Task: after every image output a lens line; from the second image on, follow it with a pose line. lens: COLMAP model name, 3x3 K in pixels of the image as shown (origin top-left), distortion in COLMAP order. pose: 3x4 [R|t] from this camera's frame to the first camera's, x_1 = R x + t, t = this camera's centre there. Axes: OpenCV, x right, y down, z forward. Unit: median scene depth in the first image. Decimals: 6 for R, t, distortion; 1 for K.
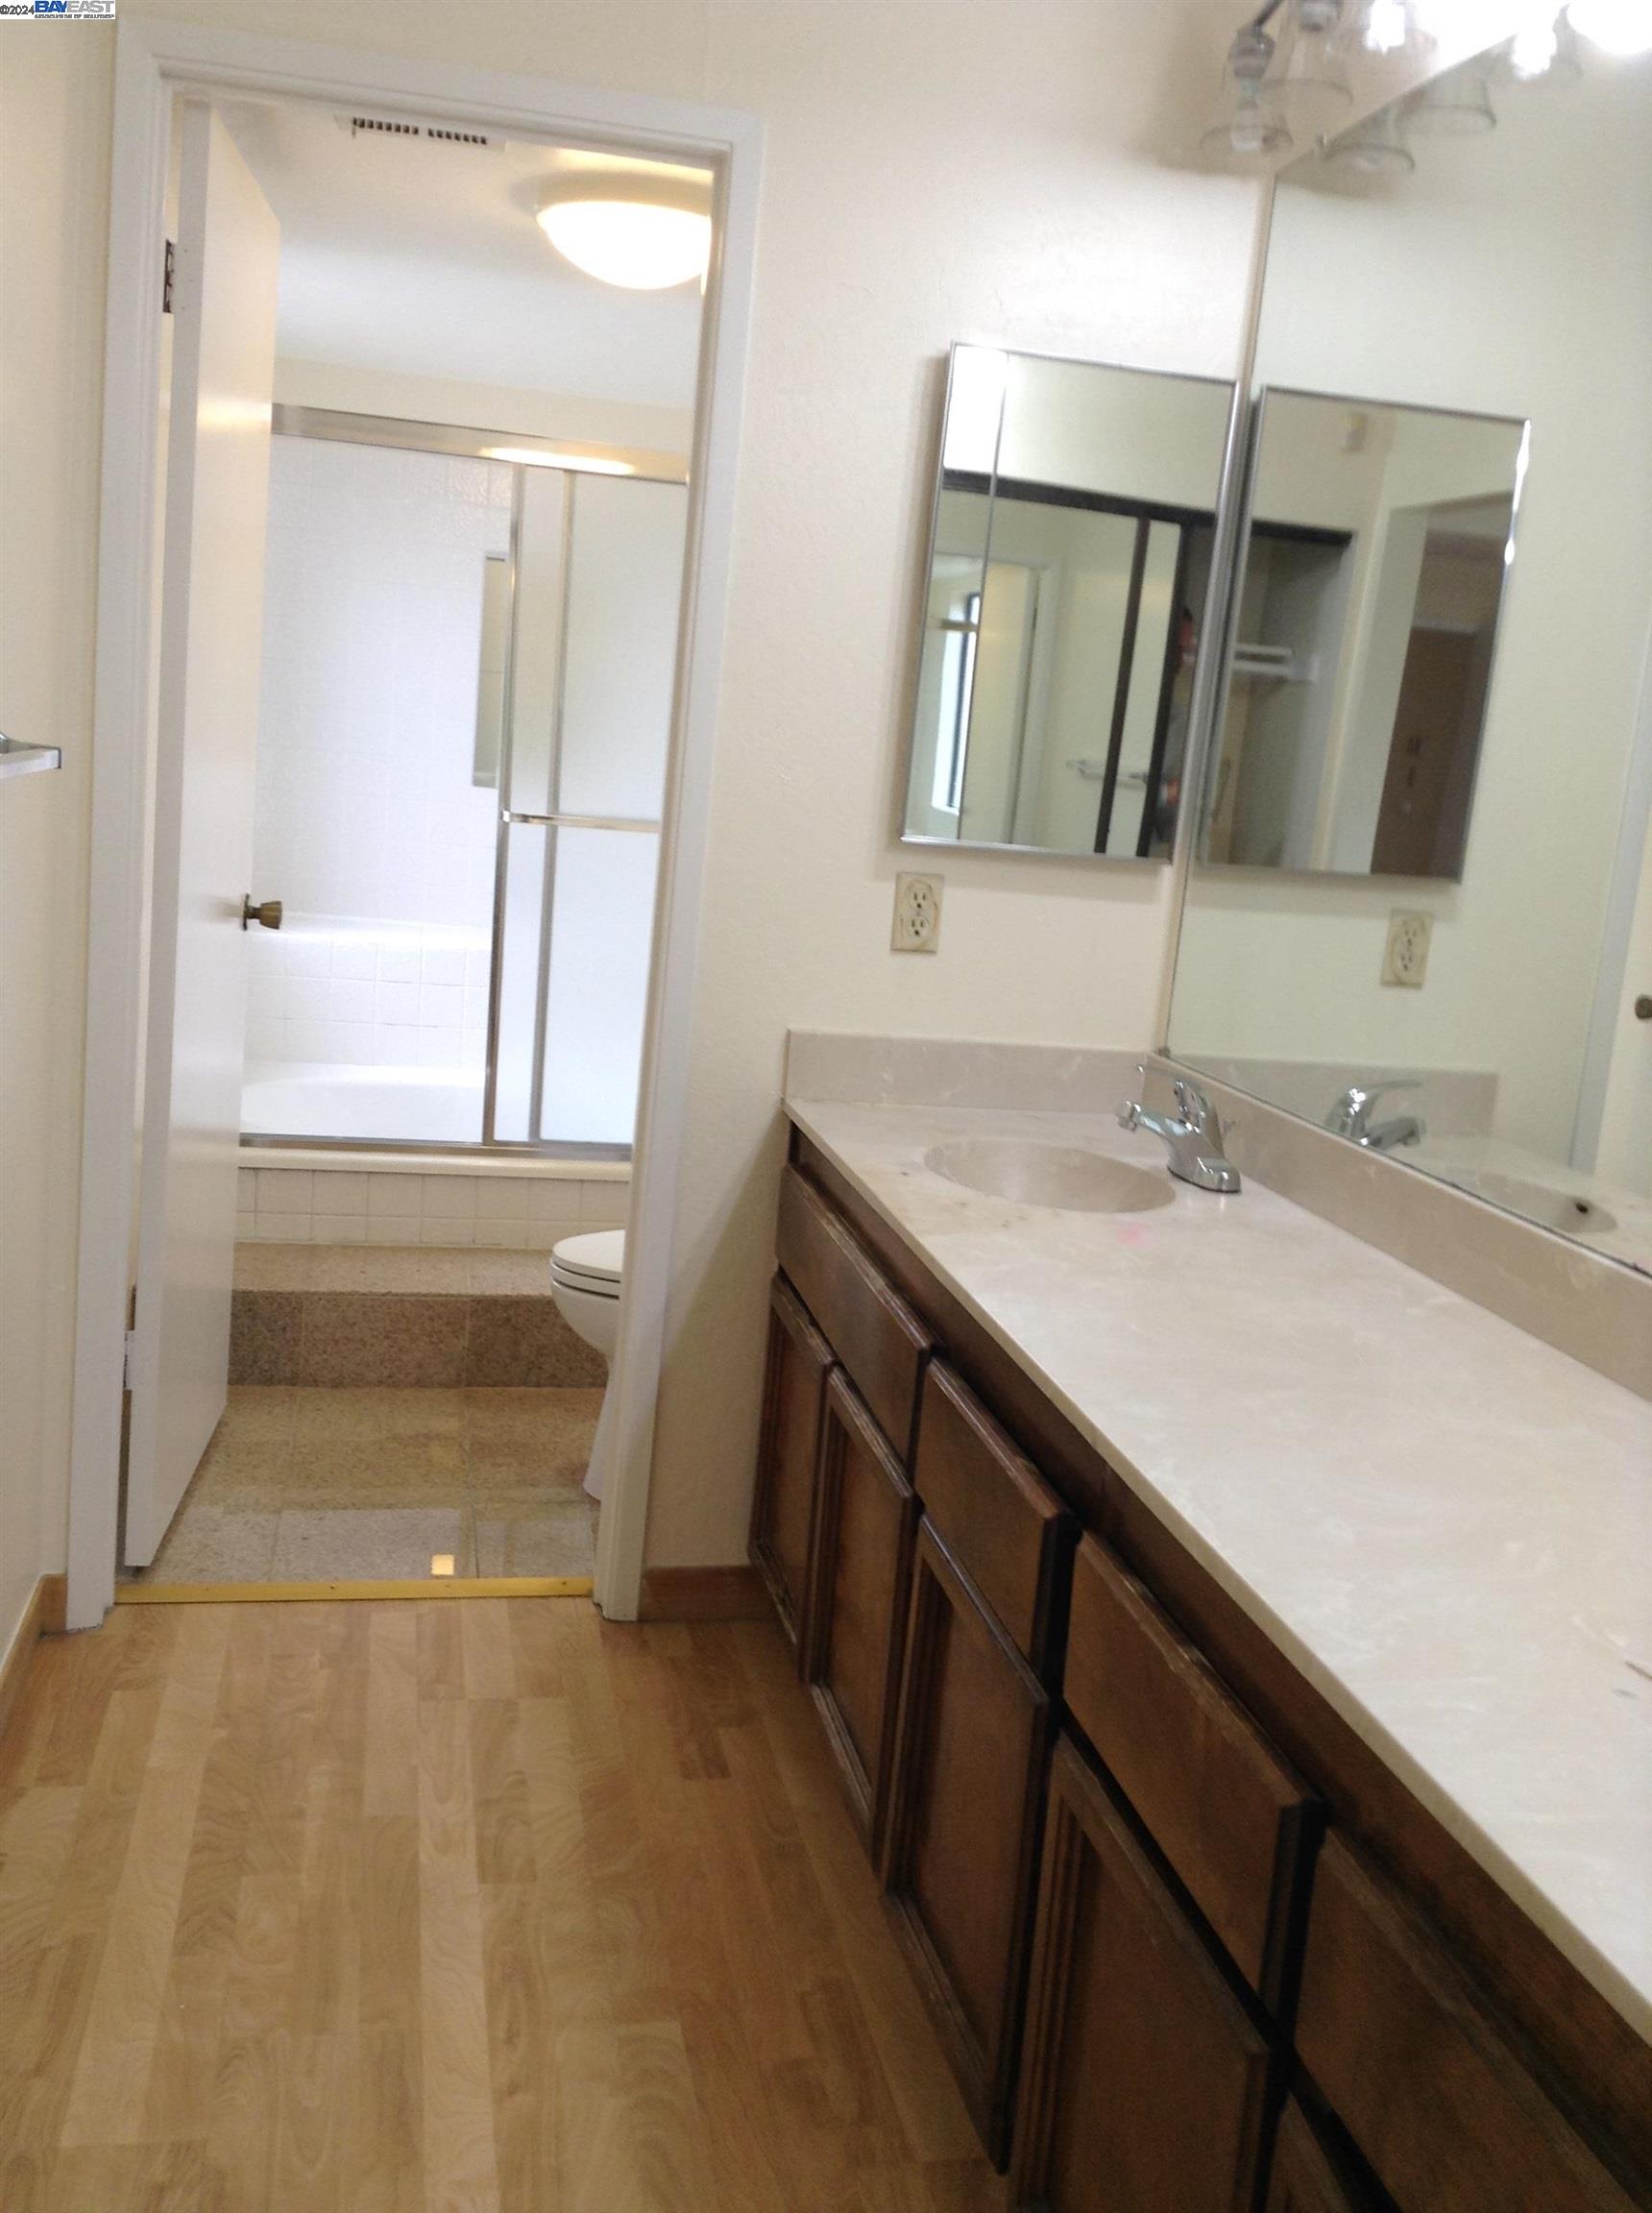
lens RADIAL K [[2016.3, 0, 833.2], [0, 2016.3, 1105.0], [0, 0, 1]] dist [0.053130, 0.000000]
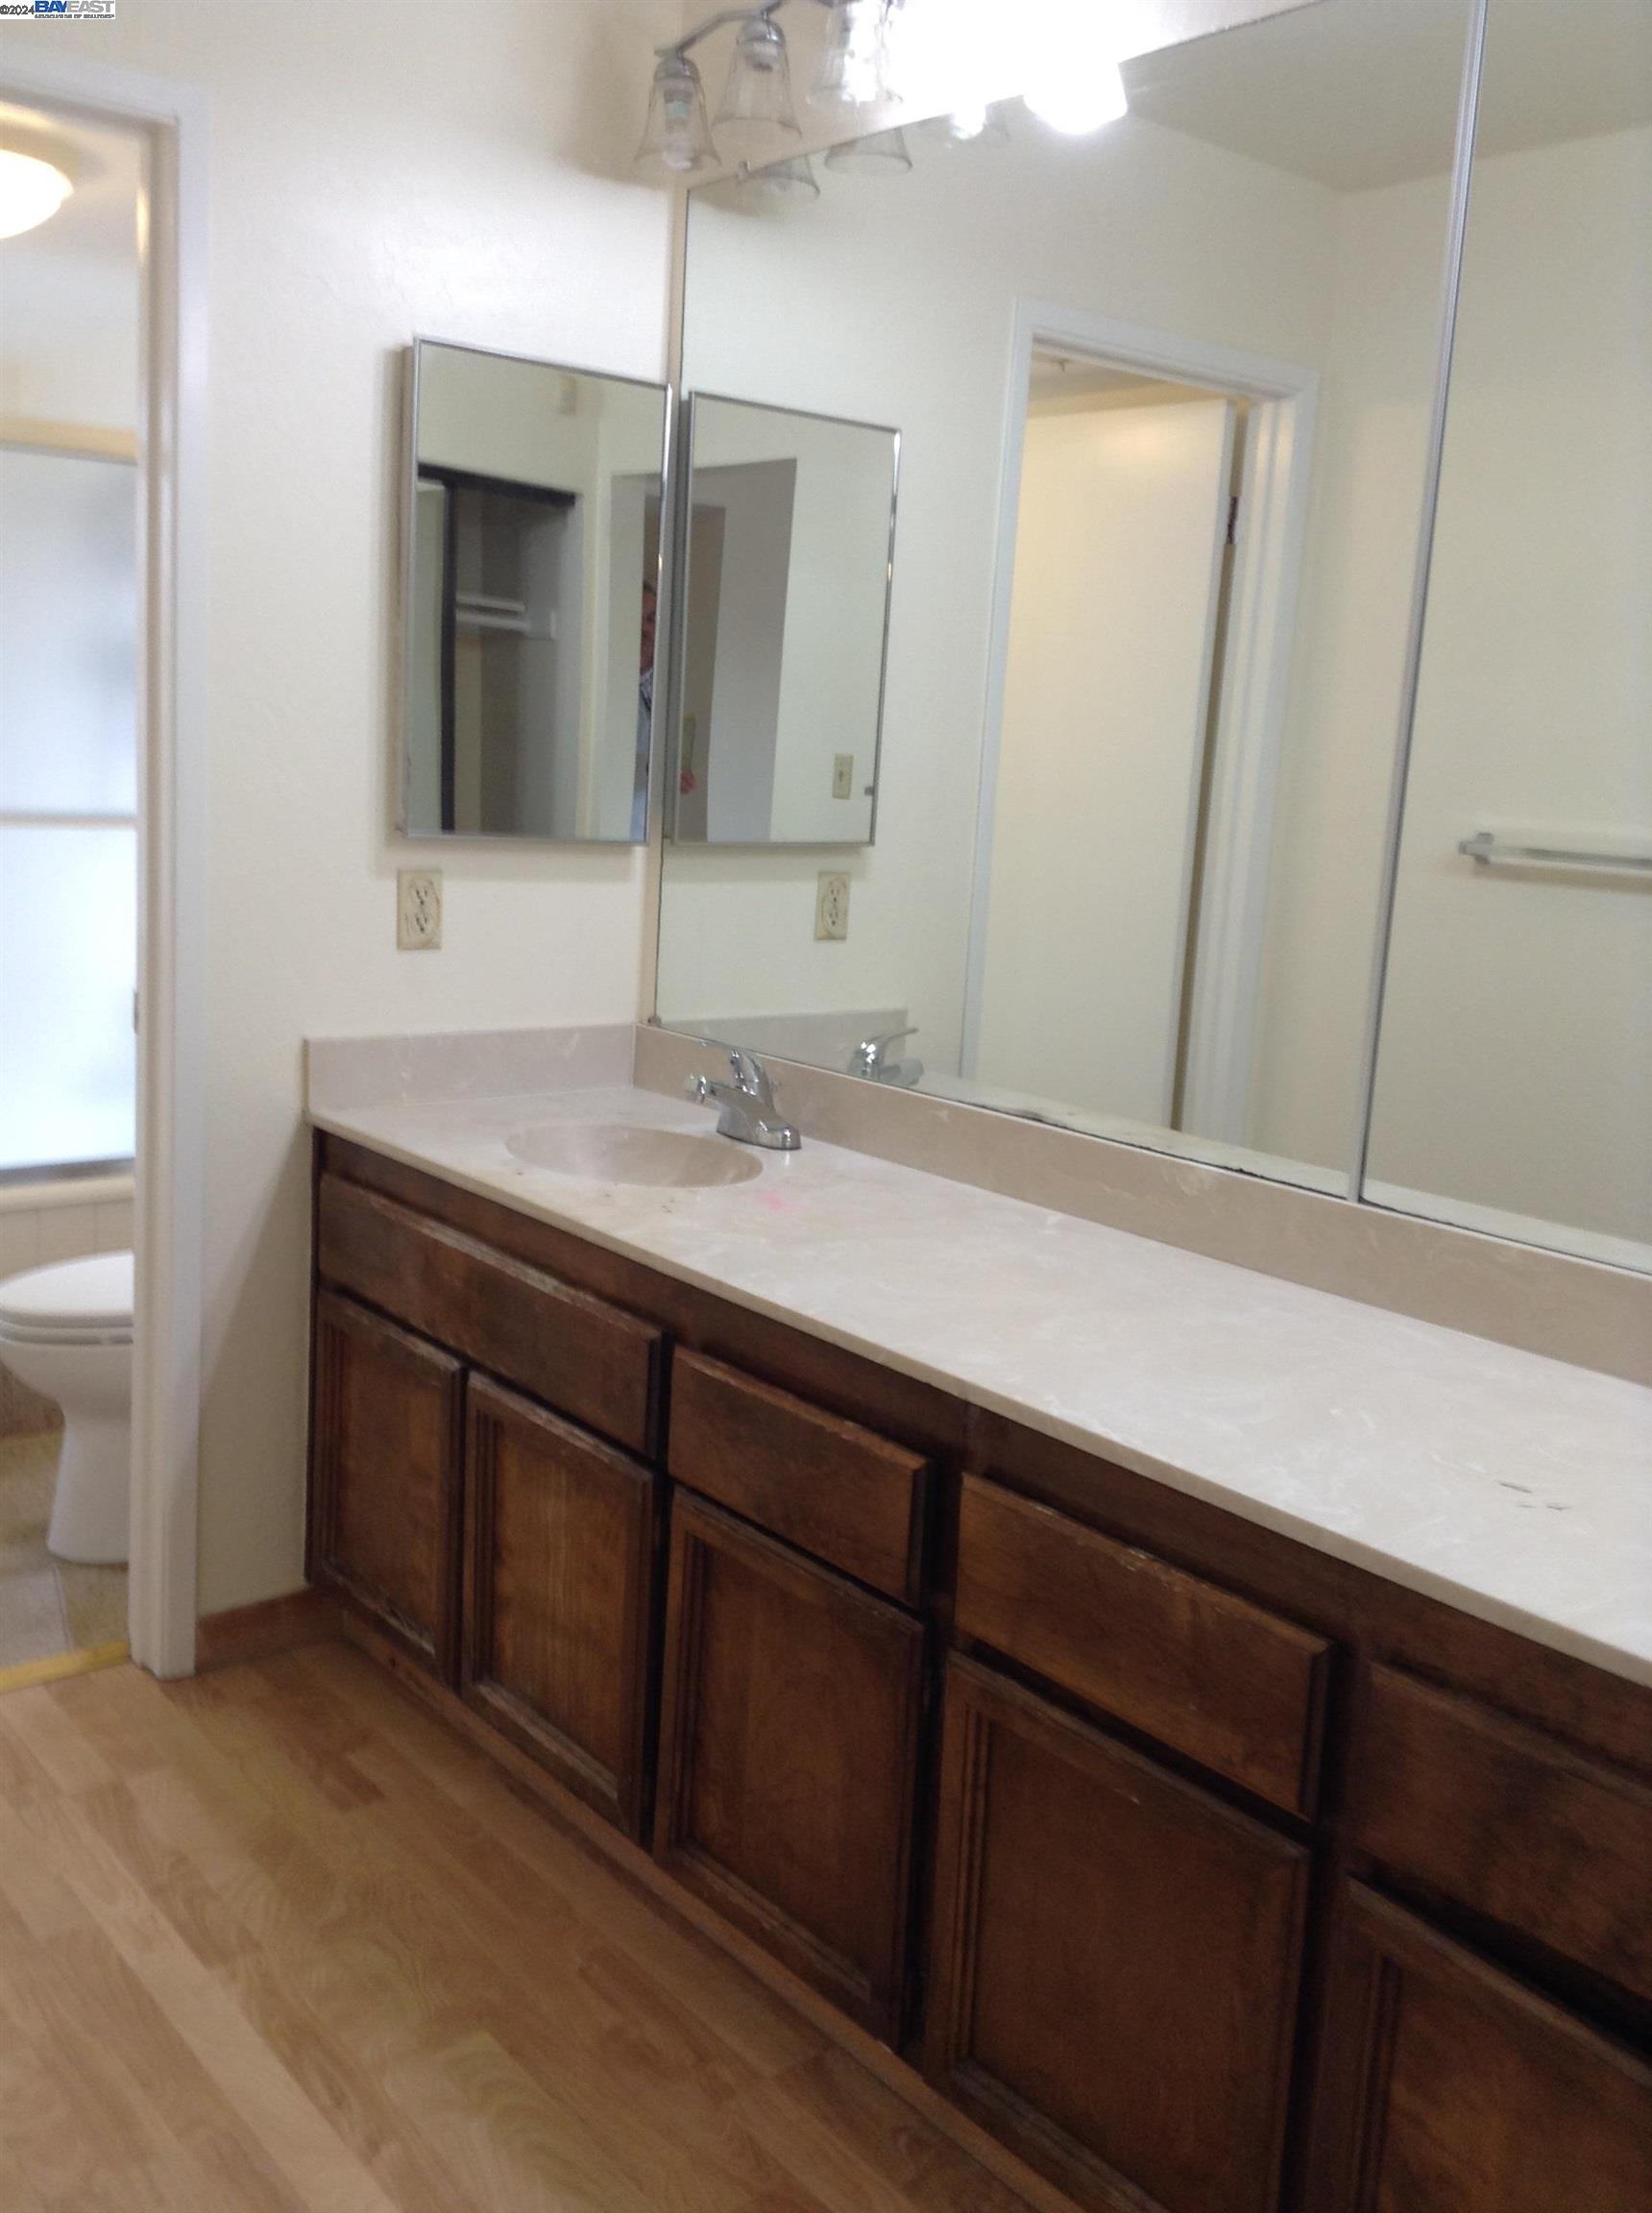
lens RADIAL K [[2016.3, 0, 836.0], [0, 2016.3, 1105.5], [0, 0, 1]] dist [0.053130, 0.000000]
pose [[0.899990, -0.119307, 0.419266, -0.224545], [0.105538, 0.992838, 0.055978, -0.036220], [-0.422942, -0.006131, 0.906136, 0.006477]]
